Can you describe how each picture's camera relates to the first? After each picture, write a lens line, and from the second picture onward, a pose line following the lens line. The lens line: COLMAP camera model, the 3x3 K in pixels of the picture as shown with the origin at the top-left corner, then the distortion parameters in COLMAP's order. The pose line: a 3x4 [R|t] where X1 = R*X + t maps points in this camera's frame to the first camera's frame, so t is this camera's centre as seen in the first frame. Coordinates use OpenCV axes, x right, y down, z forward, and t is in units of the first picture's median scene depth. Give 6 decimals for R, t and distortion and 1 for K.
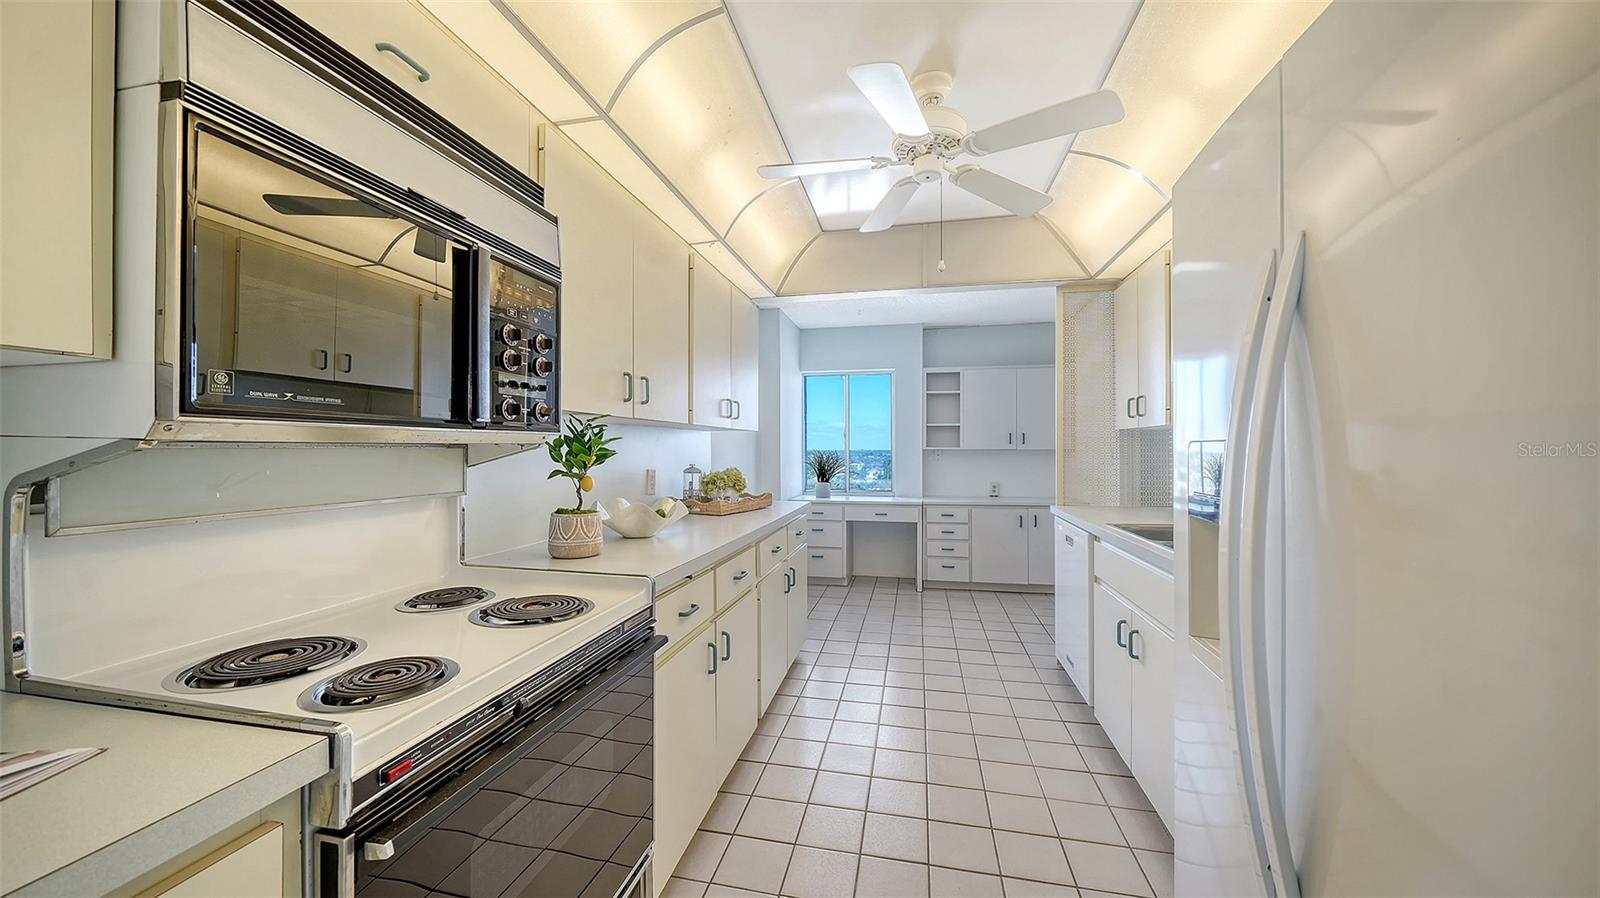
lens RADIAL K [[576.0, 0, 800.4], [0, 576.0, 446.6], [0, 0, 1]] dist [-0.008921, -0.000015]
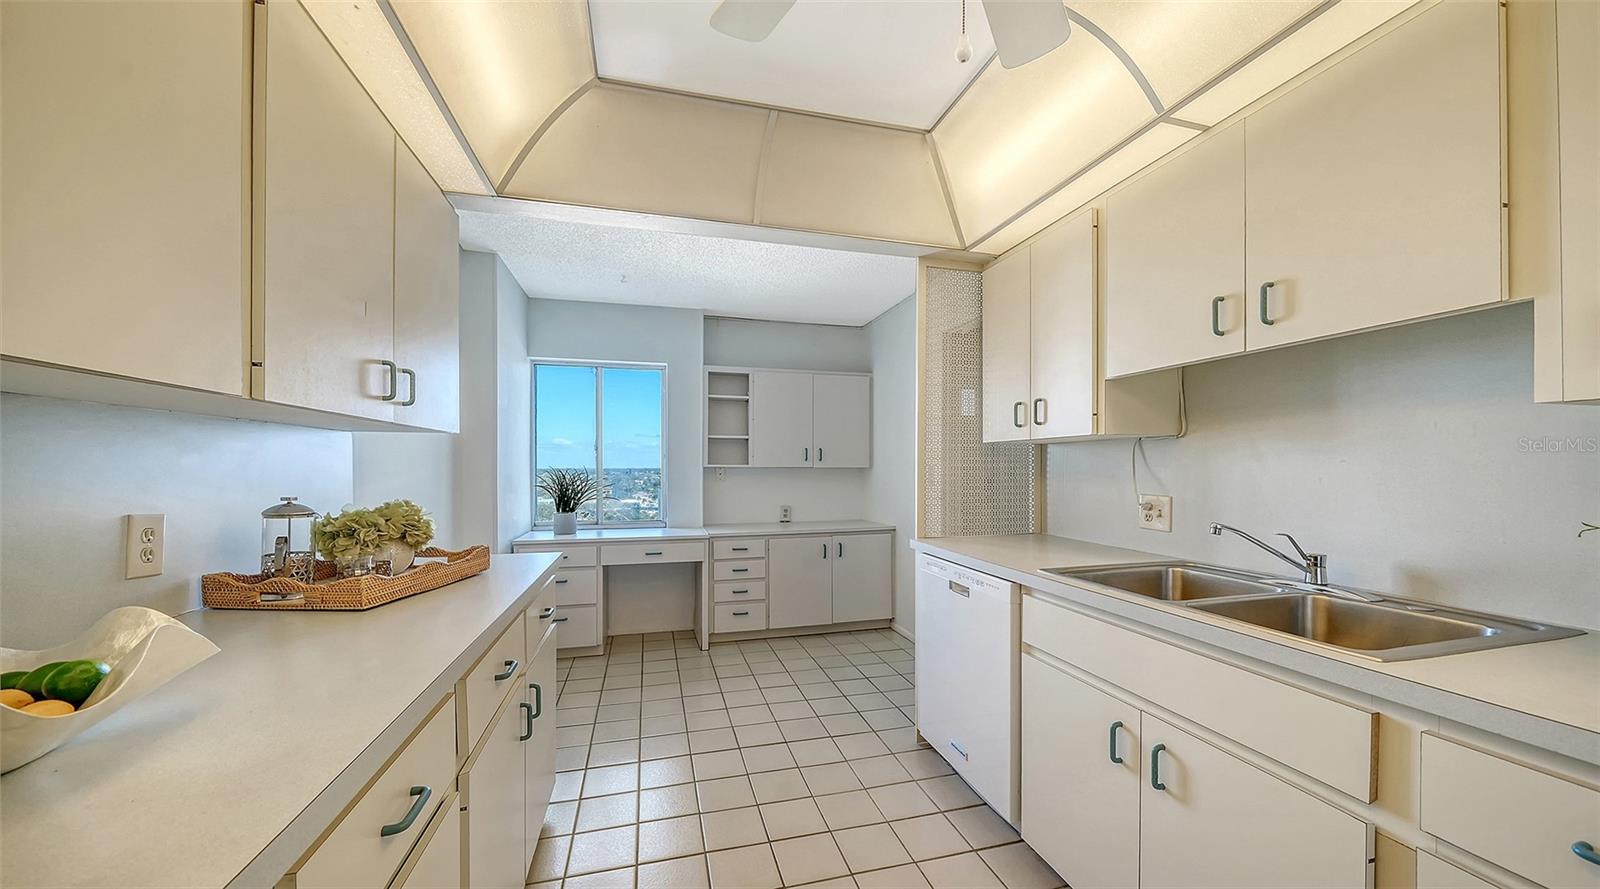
lens RADIAL K [[565.9, 0, 832.6], [0, 565.9, 466.0], [0, 0, 1]] dist [0.001249, 0.000025]
pose [[0.869820, 0.001978, 0.493366, -0.021262], [-0.002648, 0.999996, 0.000660, 0.002455], [-0.493363, -0.001880, 0.869822, 0.254304]]
